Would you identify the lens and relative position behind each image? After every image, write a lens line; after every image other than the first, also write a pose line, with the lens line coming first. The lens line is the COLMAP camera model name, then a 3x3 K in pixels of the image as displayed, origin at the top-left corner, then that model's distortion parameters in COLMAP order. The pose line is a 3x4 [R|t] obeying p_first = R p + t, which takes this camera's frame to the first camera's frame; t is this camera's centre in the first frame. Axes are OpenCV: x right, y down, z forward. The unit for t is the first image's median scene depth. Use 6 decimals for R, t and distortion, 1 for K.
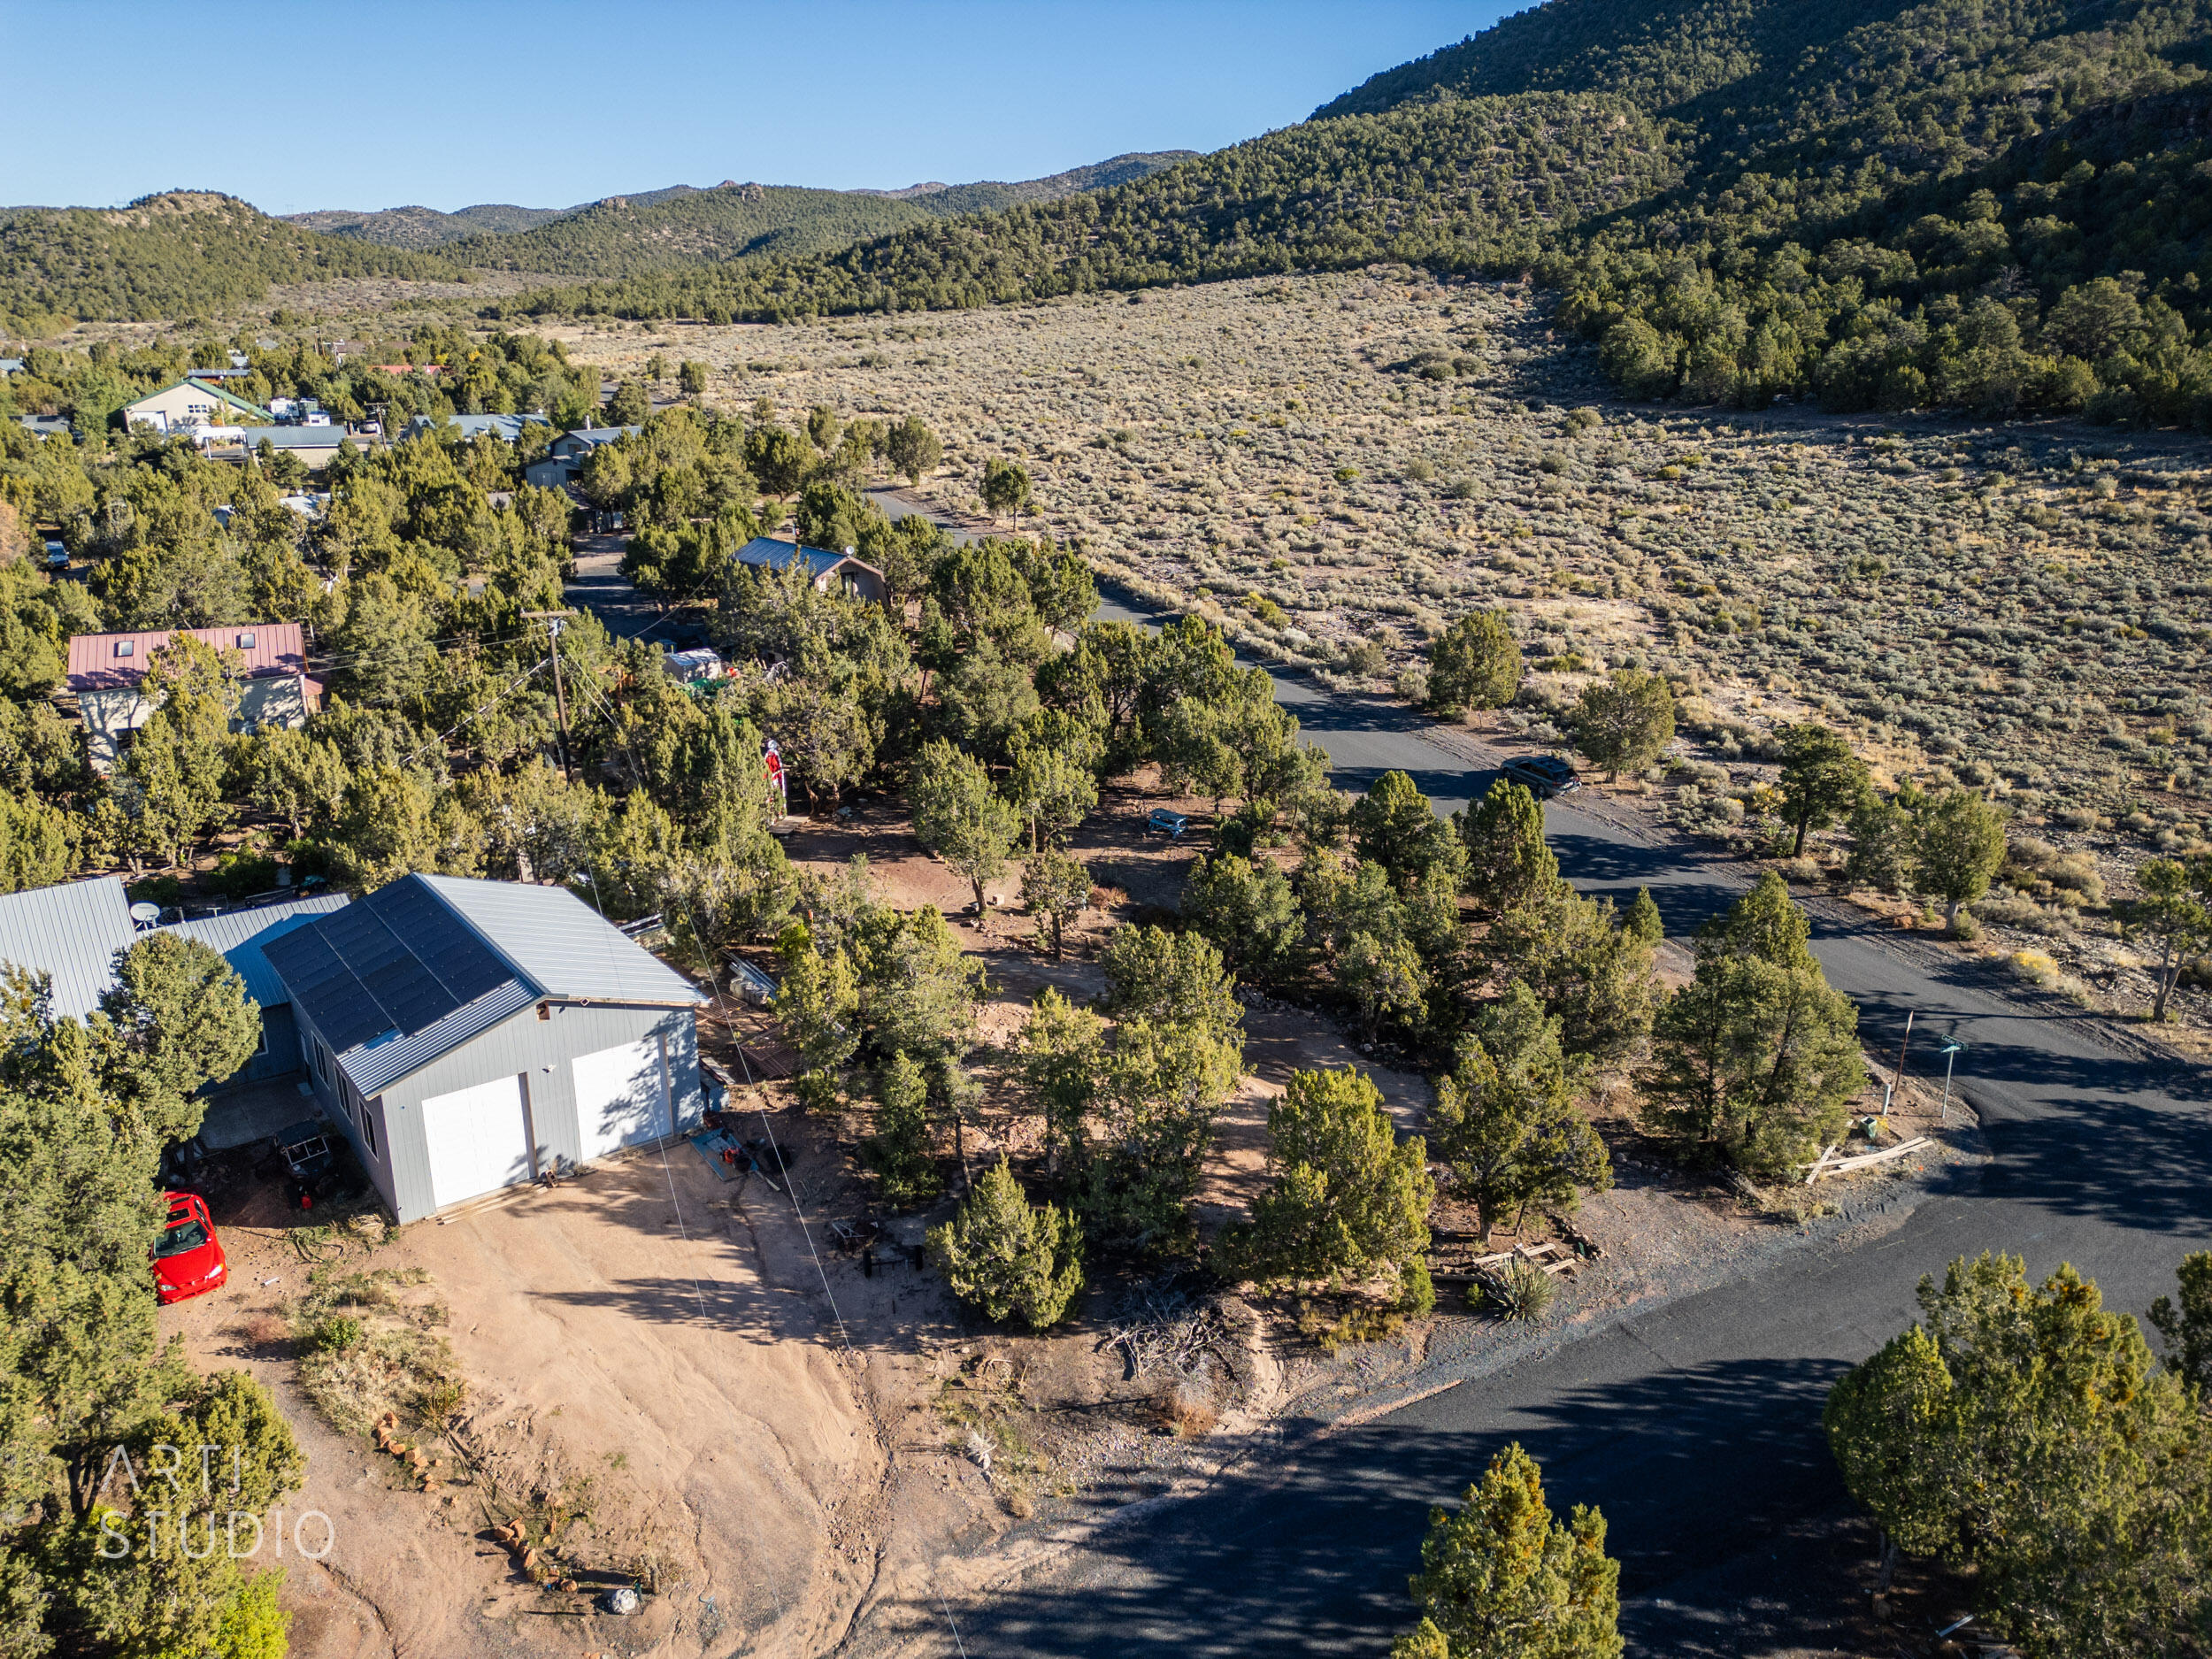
lens RADIAL K [[1538.6, 0, 1106.6], [0, 1538.6, 825.1], [0, 0, 1]] dist [0.089151, -0.085401]
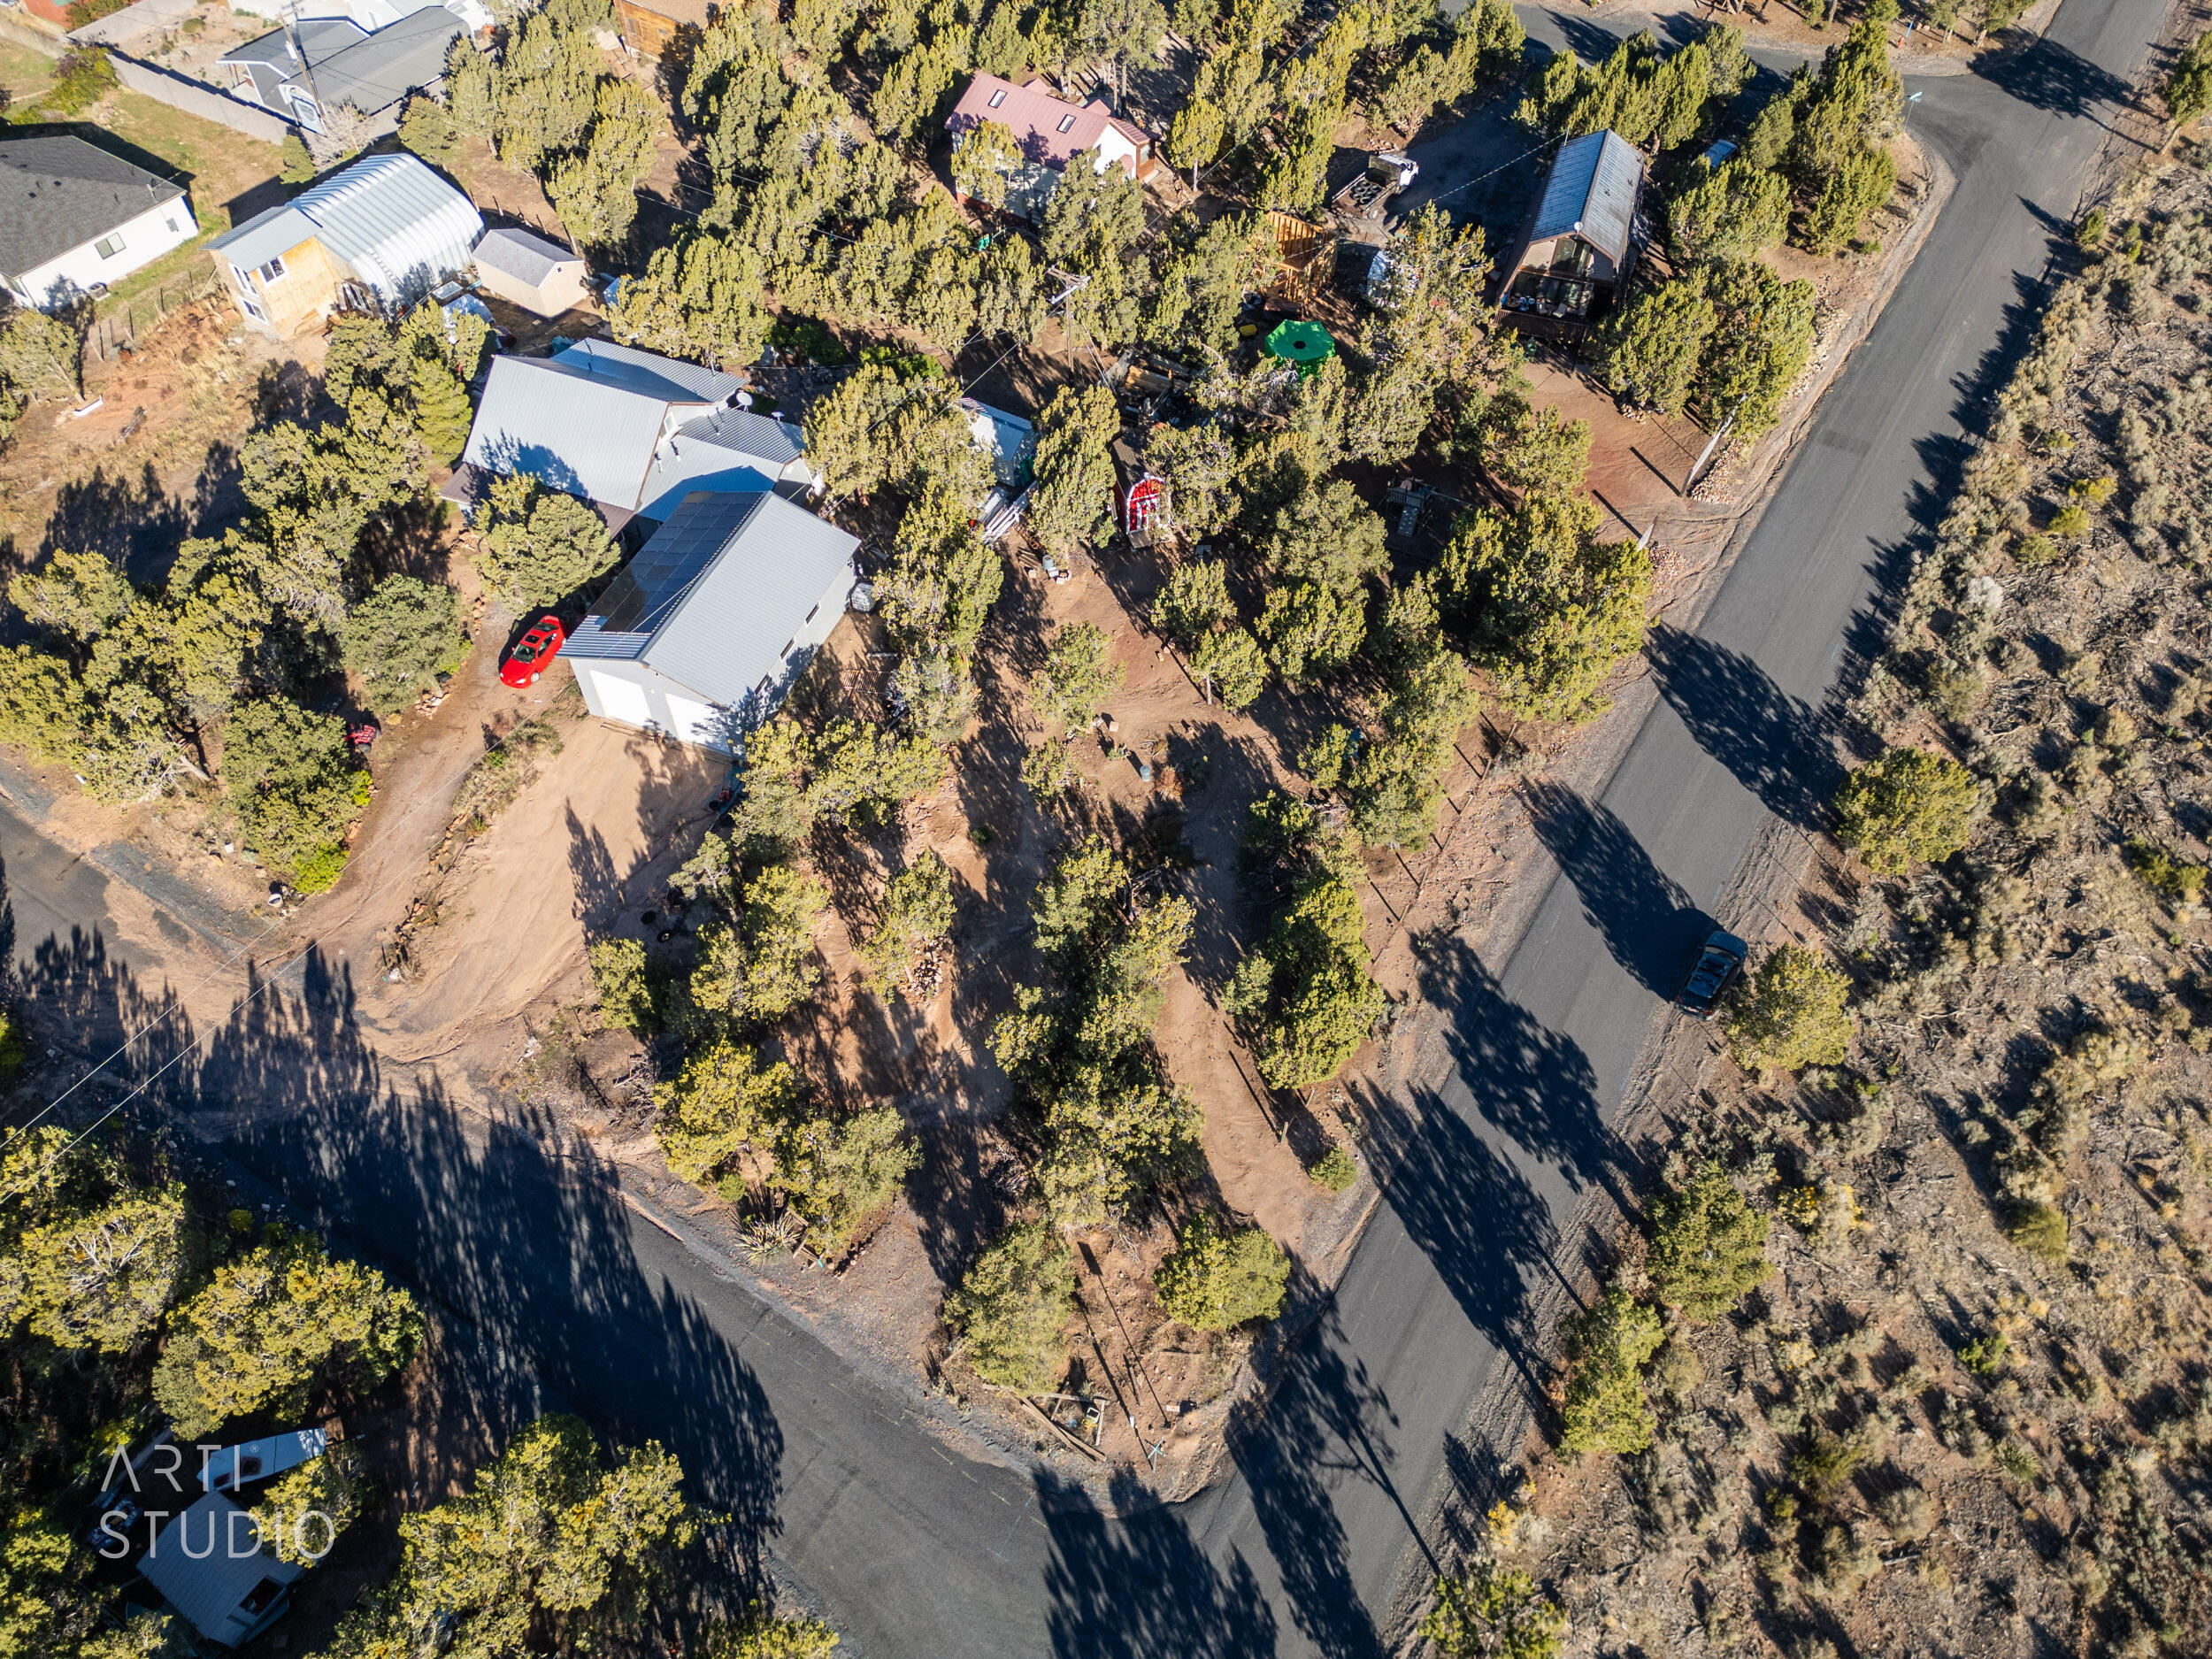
lens RADIAL K [[1538.6, 0, 1106.6], [0, 1538.6, 825.1], [0, 0, 1]] dist [0.089151, -0.085401]
pose [[0.510153, 0.674753, -0.533340, 0.810578], [-0.266243, 0.713536, 0.648059, -0.882545], [0.817838, -0.188612, 0.543661, 0.449747]]
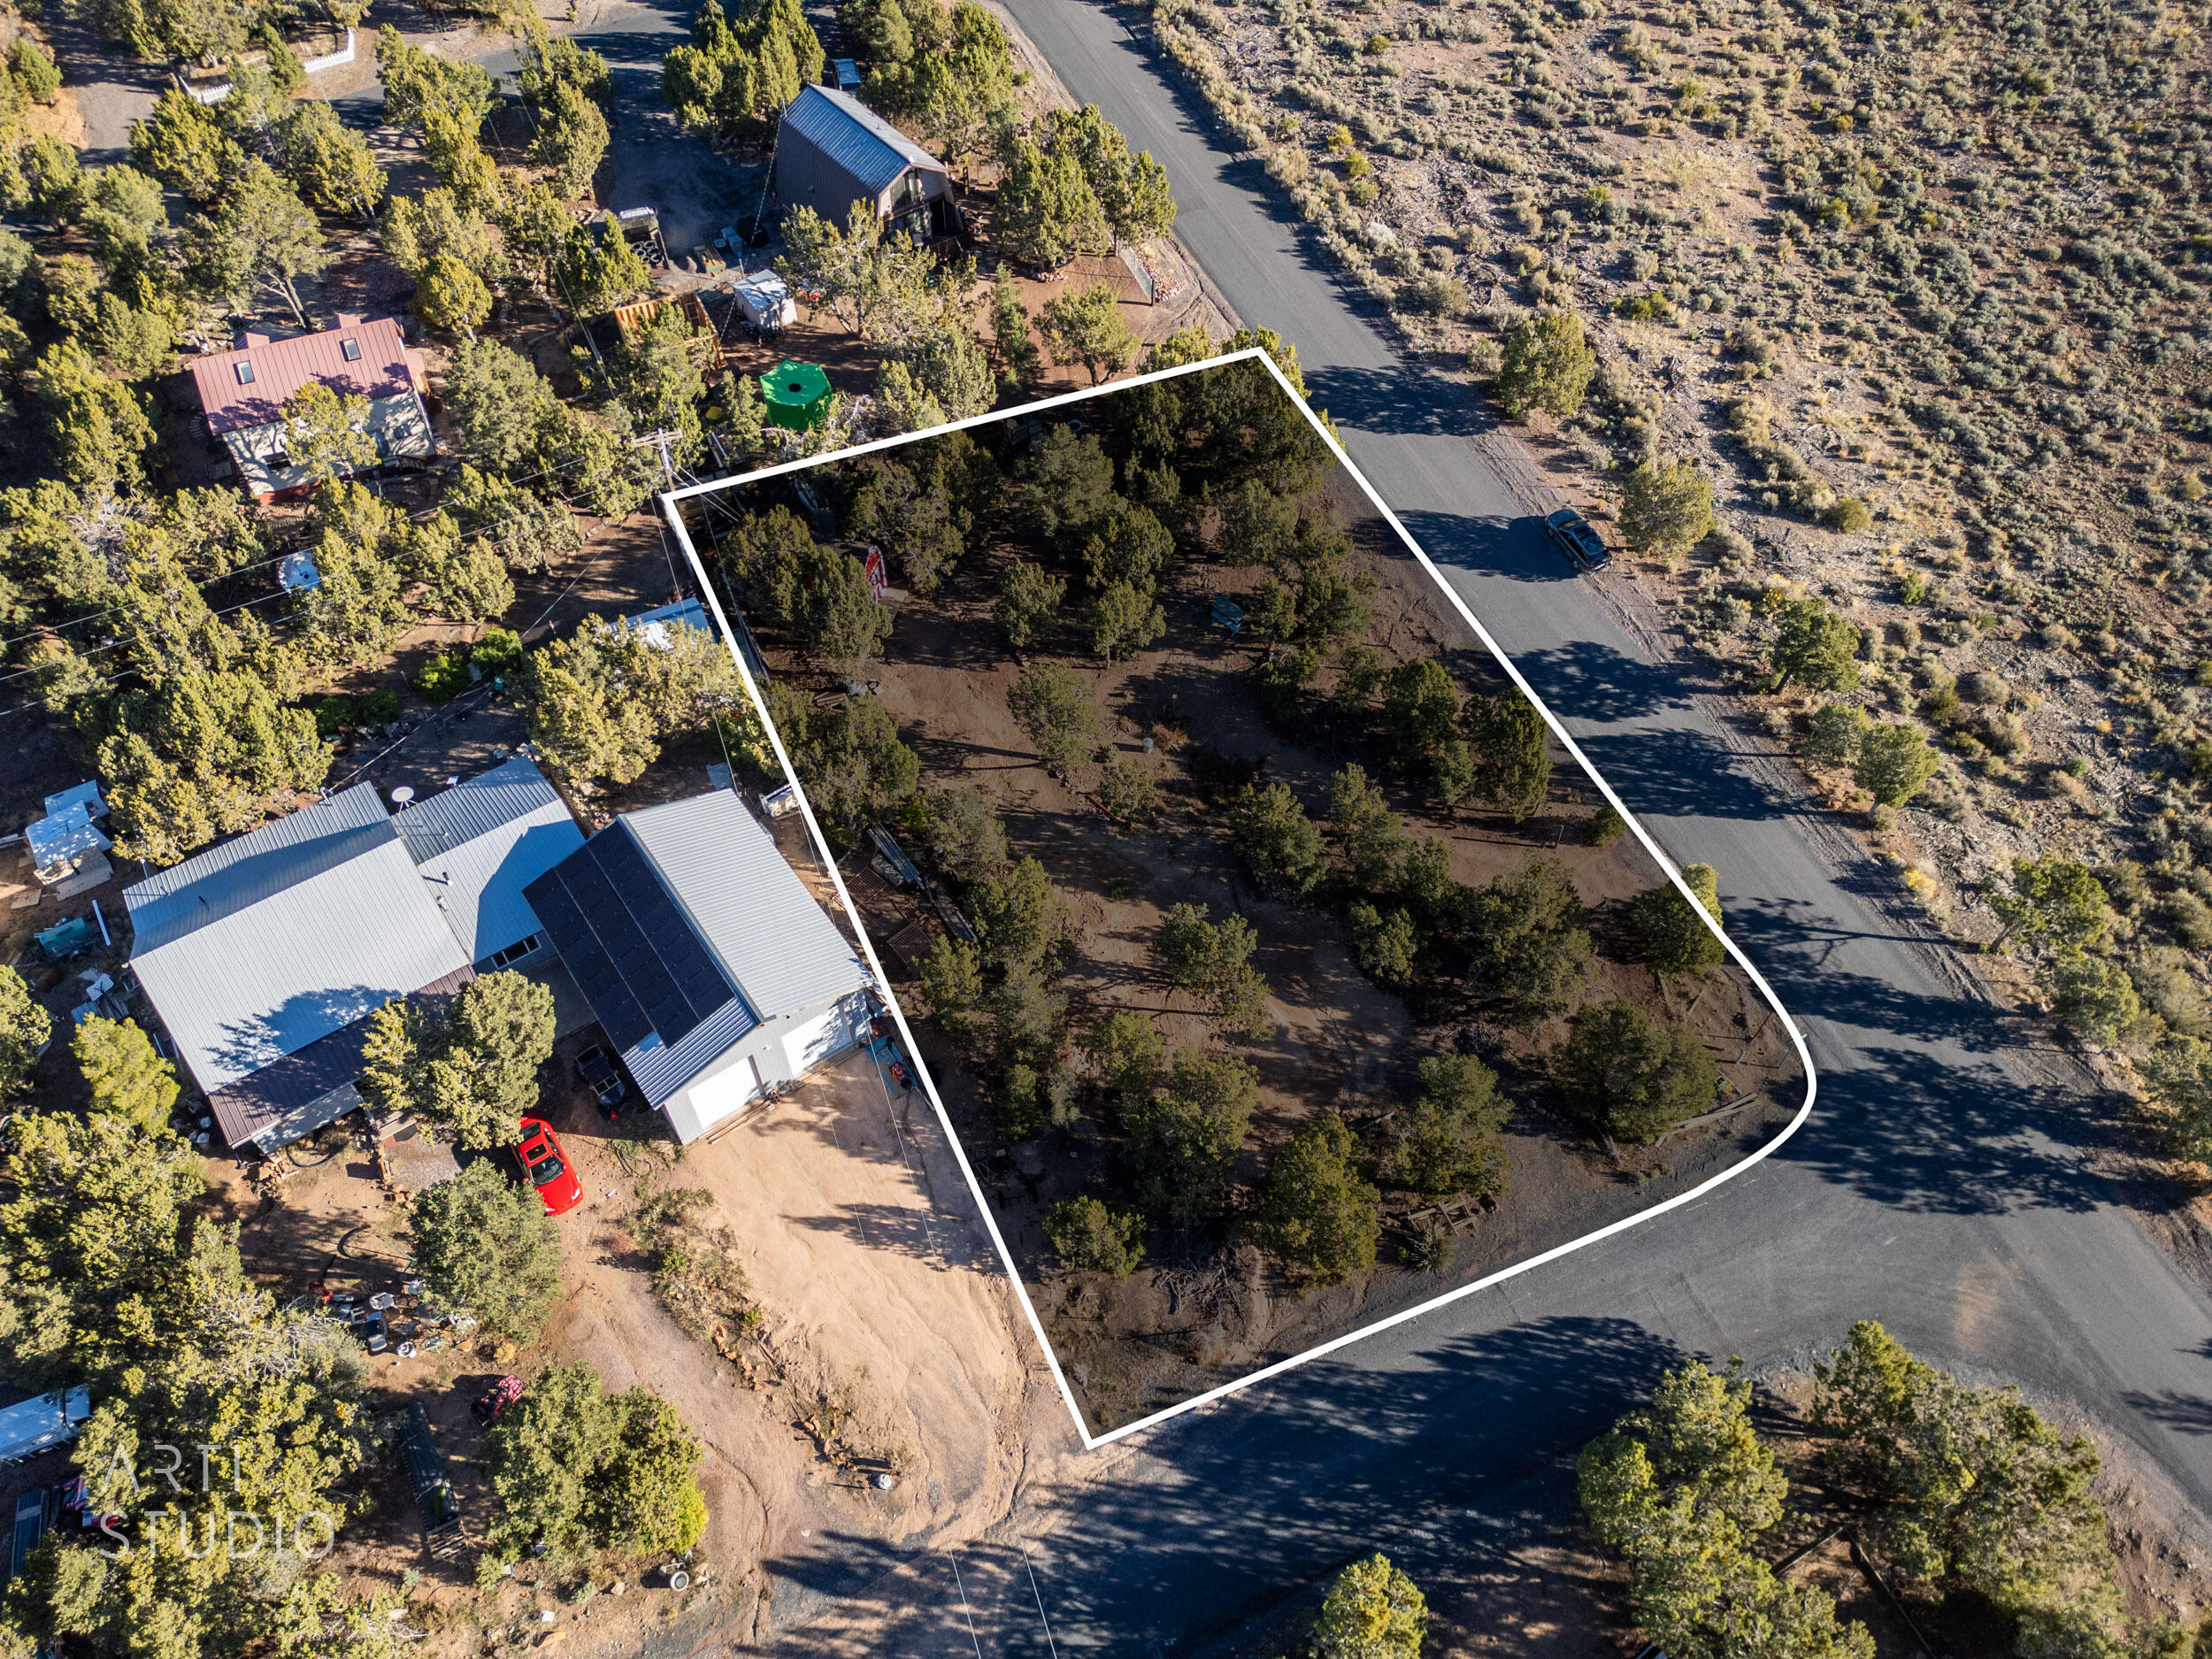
lens RADIAL K [[1538.6, 0, 1106.6], [0, 1538.6, 825.1], [0, 0, 1]] dist [0.089151, -0.085401]
pose [[0.999210, 0.029432, -0.026689, -0.020807], [-0.009448, 0.828491, 0.559923, -0.749101], [0.038591, -0.559229, 0.828114, -0.026148]]
